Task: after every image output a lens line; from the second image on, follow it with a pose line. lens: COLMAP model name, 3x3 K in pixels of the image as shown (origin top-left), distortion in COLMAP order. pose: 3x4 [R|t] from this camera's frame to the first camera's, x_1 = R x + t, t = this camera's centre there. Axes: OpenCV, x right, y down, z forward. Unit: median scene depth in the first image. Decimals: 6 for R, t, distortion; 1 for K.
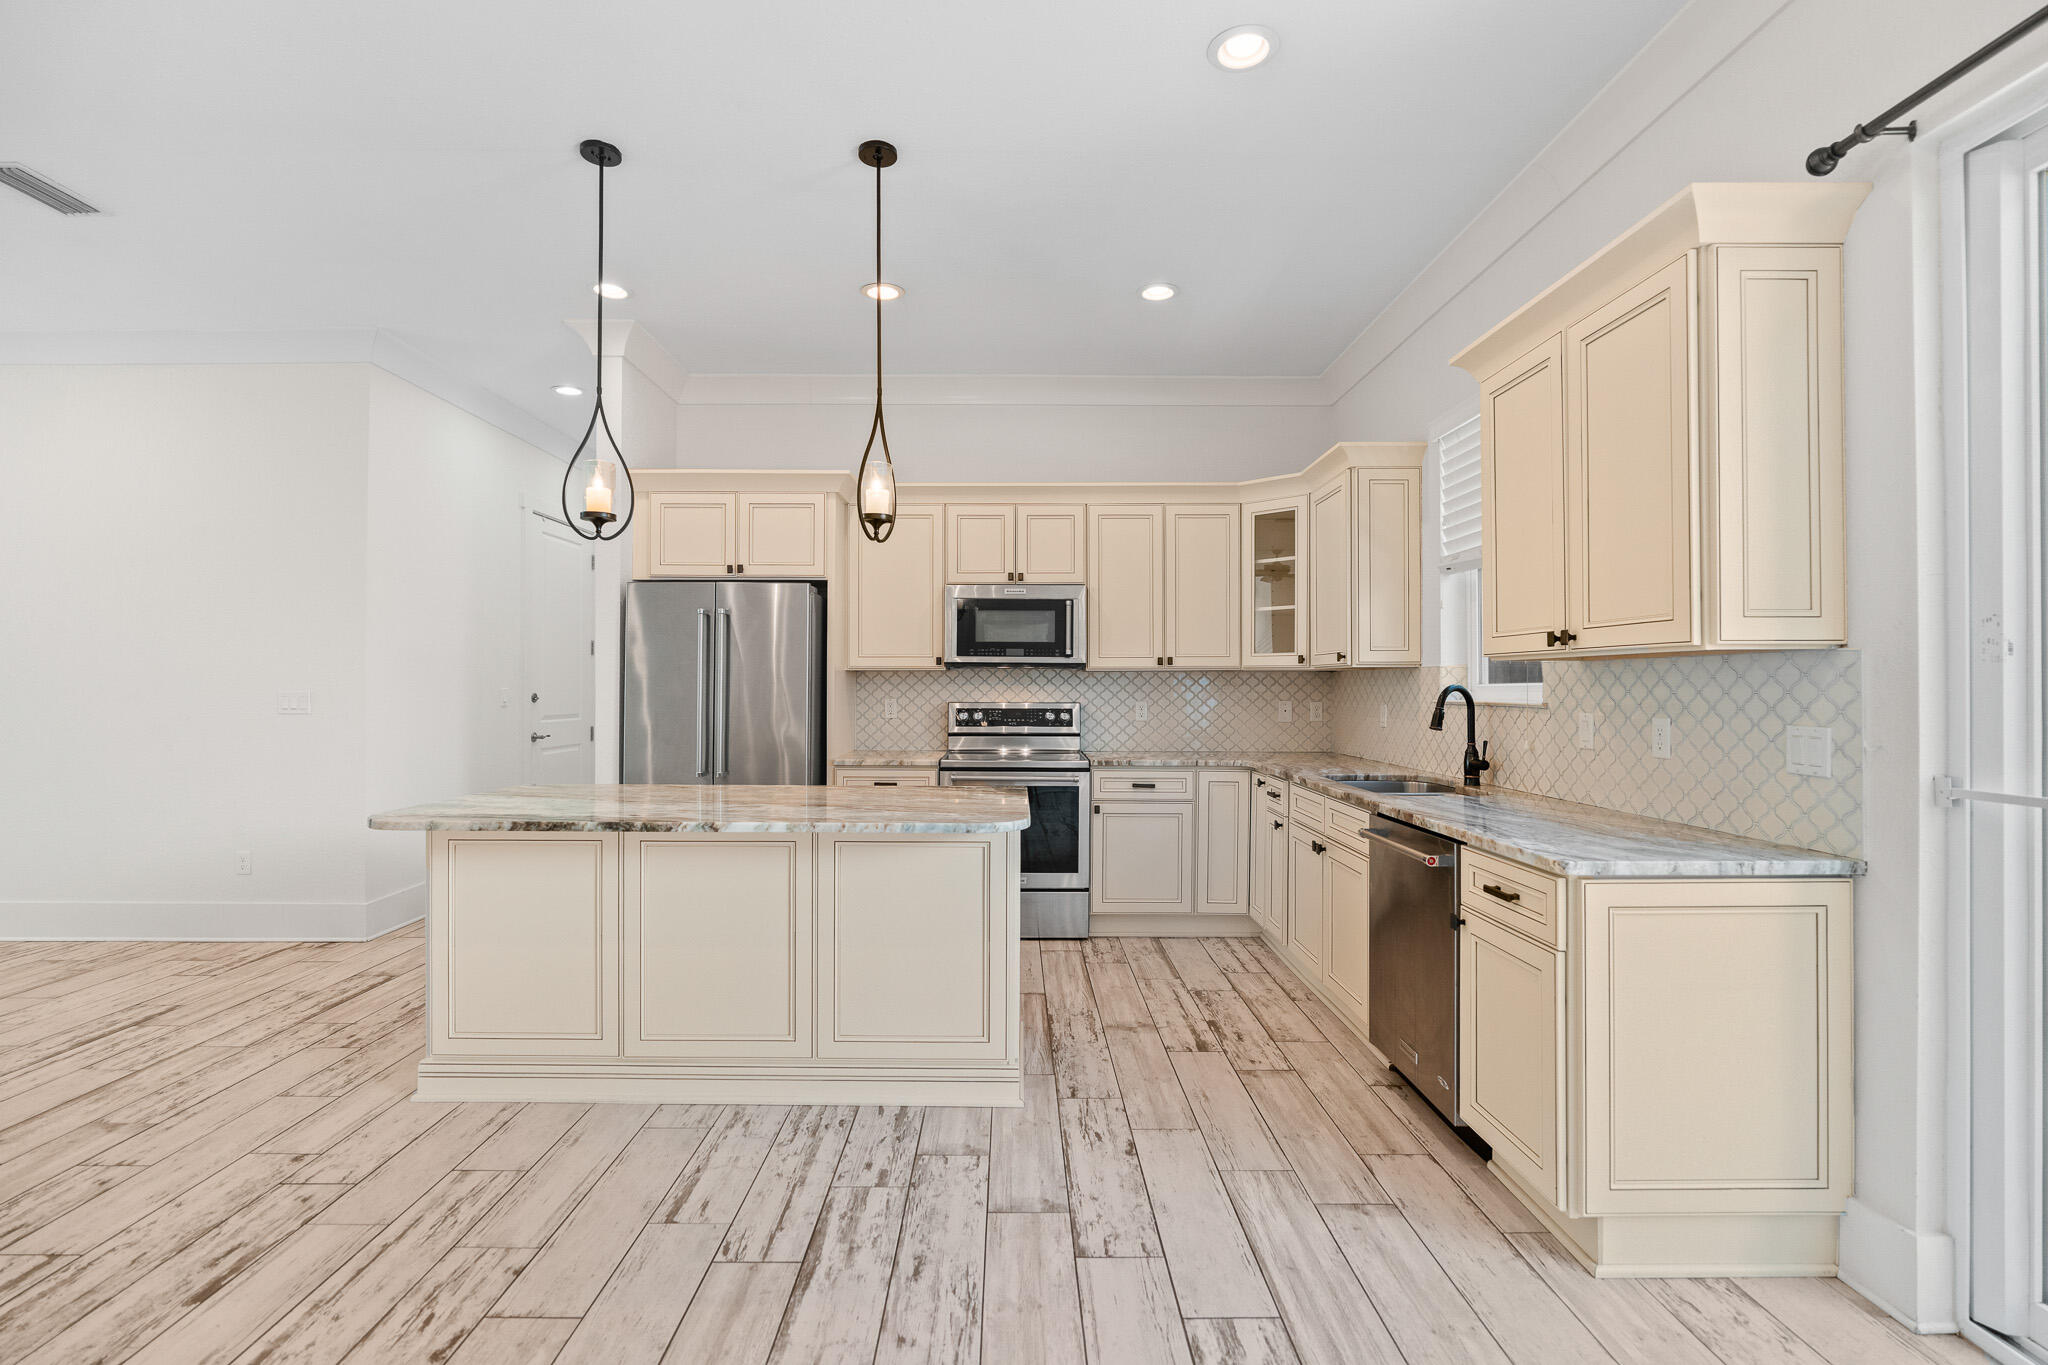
lens RADIAL K [[919.8, 0, 1011.7], [0, 919.8, 681.4], [0, 0, 1]] dist [-0.015476, 0.004195]
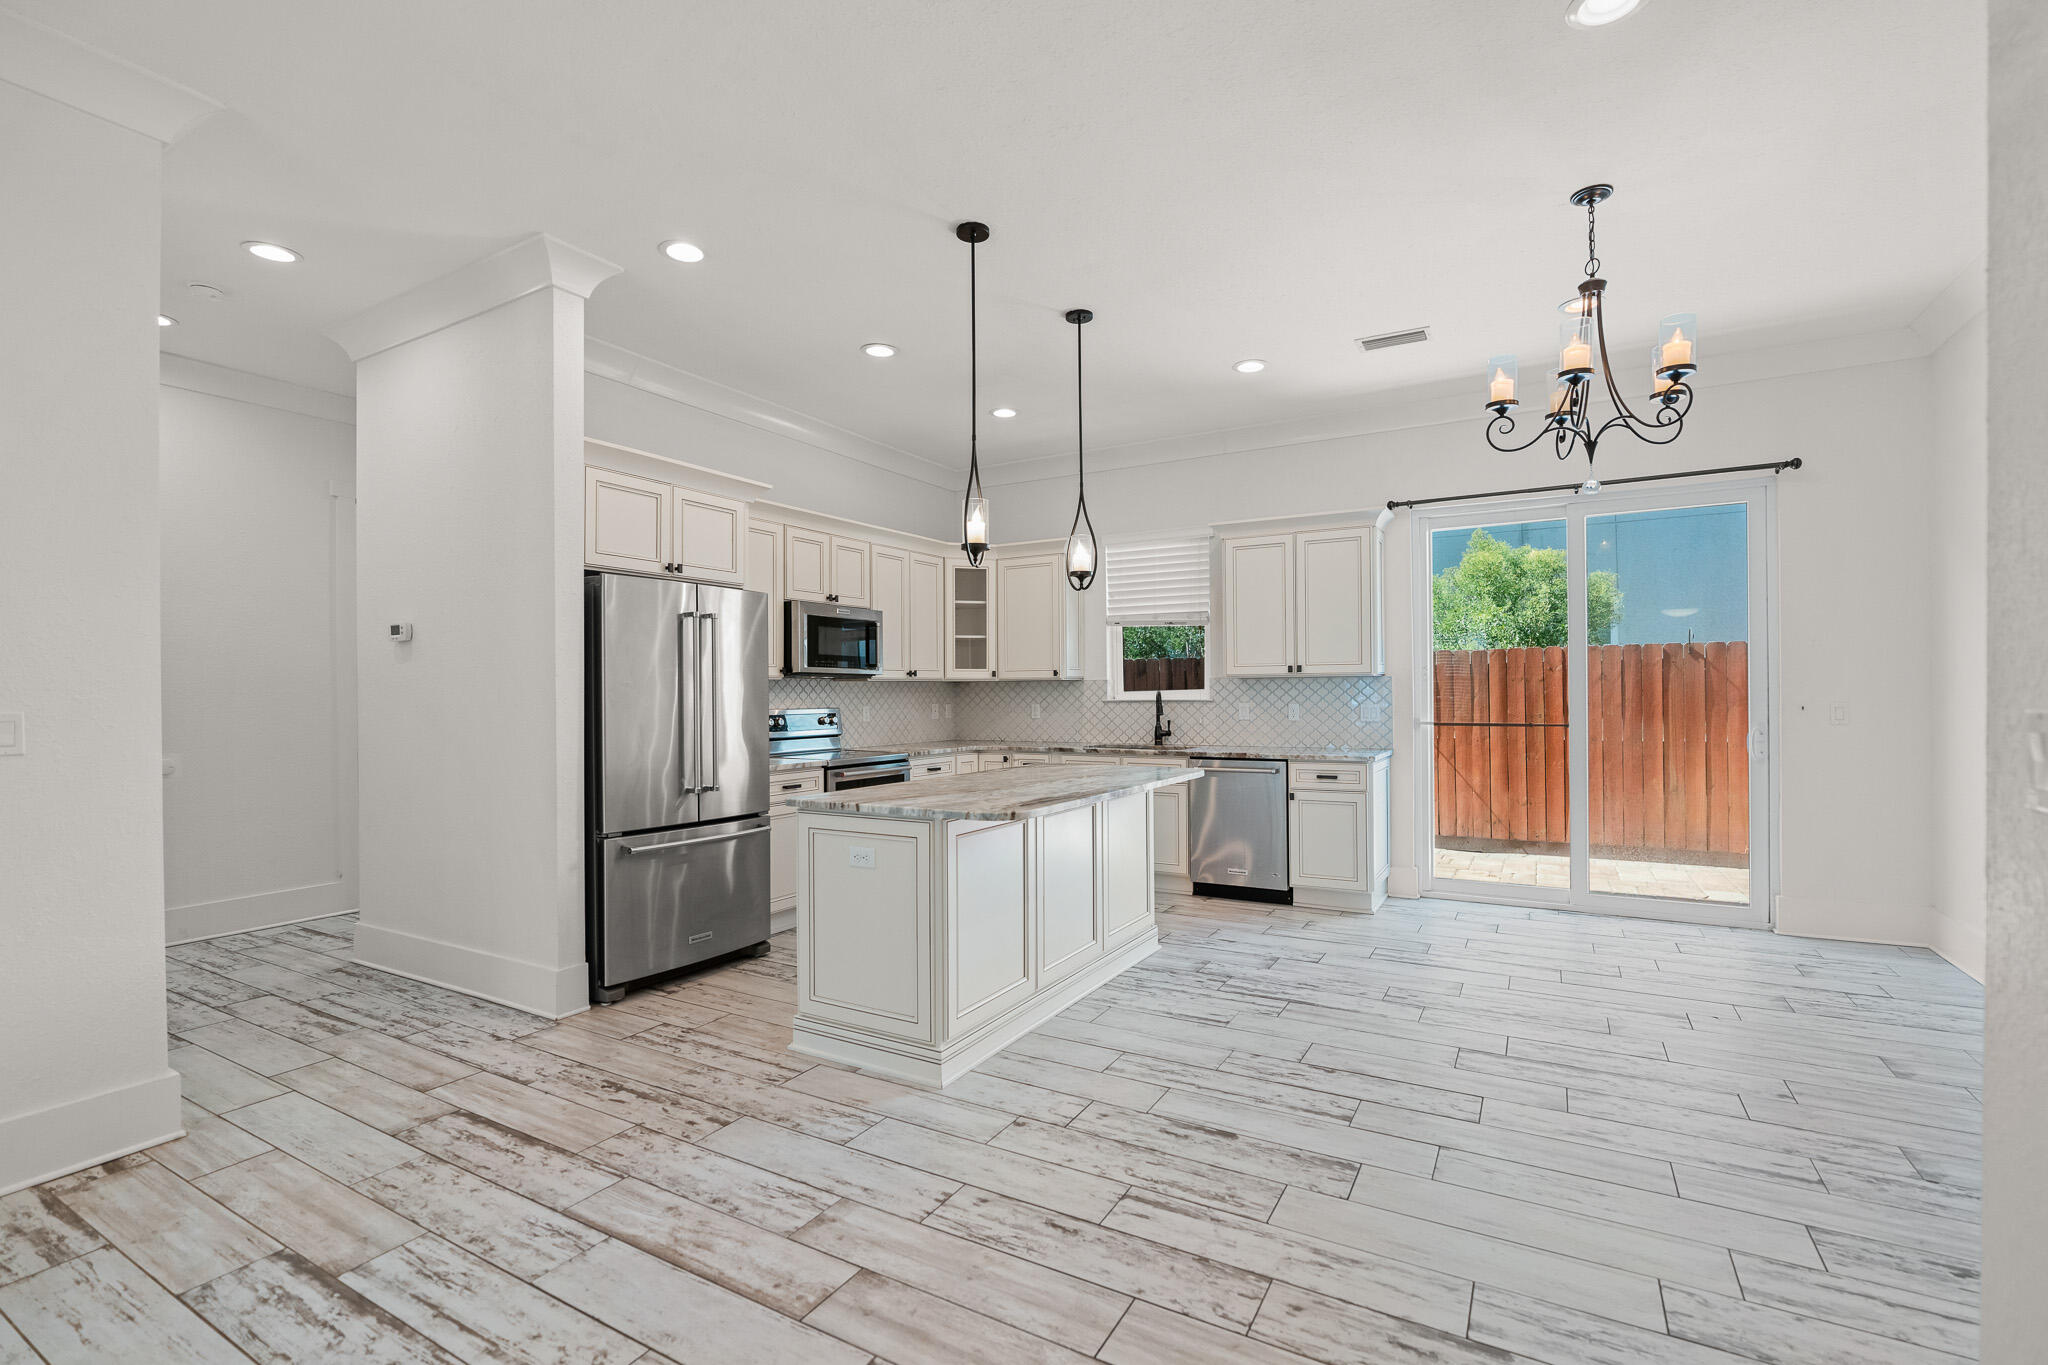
lens RADIAL K [[921.9, 0, 1025.9], [0, 921.9, 692.6], [0, 0, 1]] dist [-0.010236, 0.001144]
pose [[0.498037, -0.004873, 0.867142, -1.239831], [0.003941, 0.999987, 0.003356, 0.001067], [-0.867147, 0.001746, 0.498049, 0.315171]]
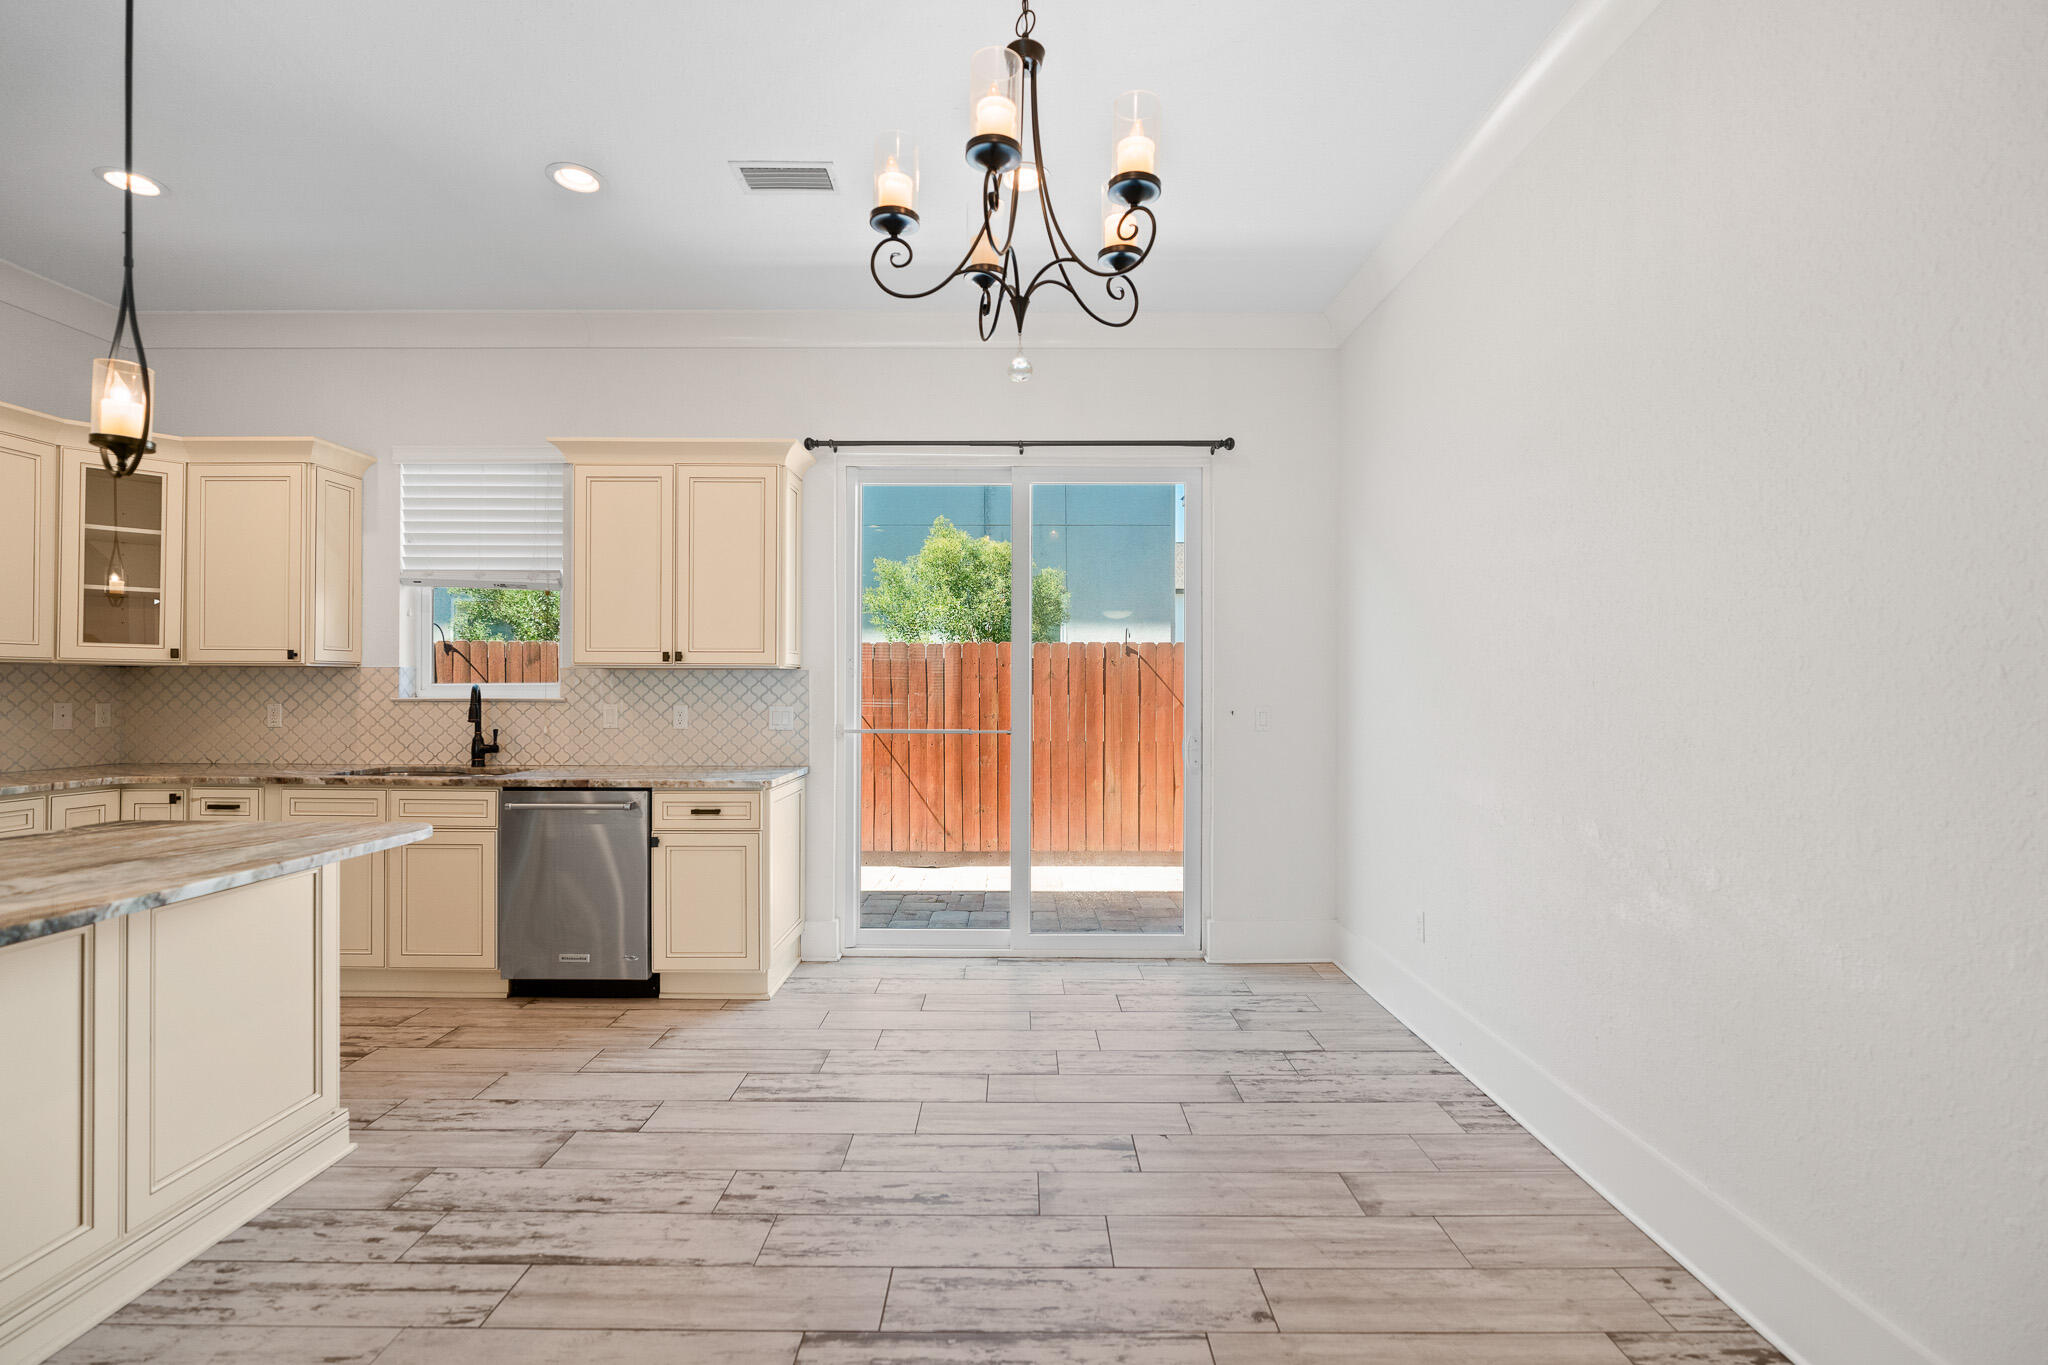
lens RADIAL K [[911.6, 0, 1024.0], [0, 911.6, 682.5], [0, 0, 1]] dist [-0.012307, 0.001575]
pose [[-0.002008, 0.003935, 0.999990, -0.718619], [-0.008510, 0.999956, -0.003952, -0.000312], [-0.999962, -0.008518, -0.001974, 0.277349]]
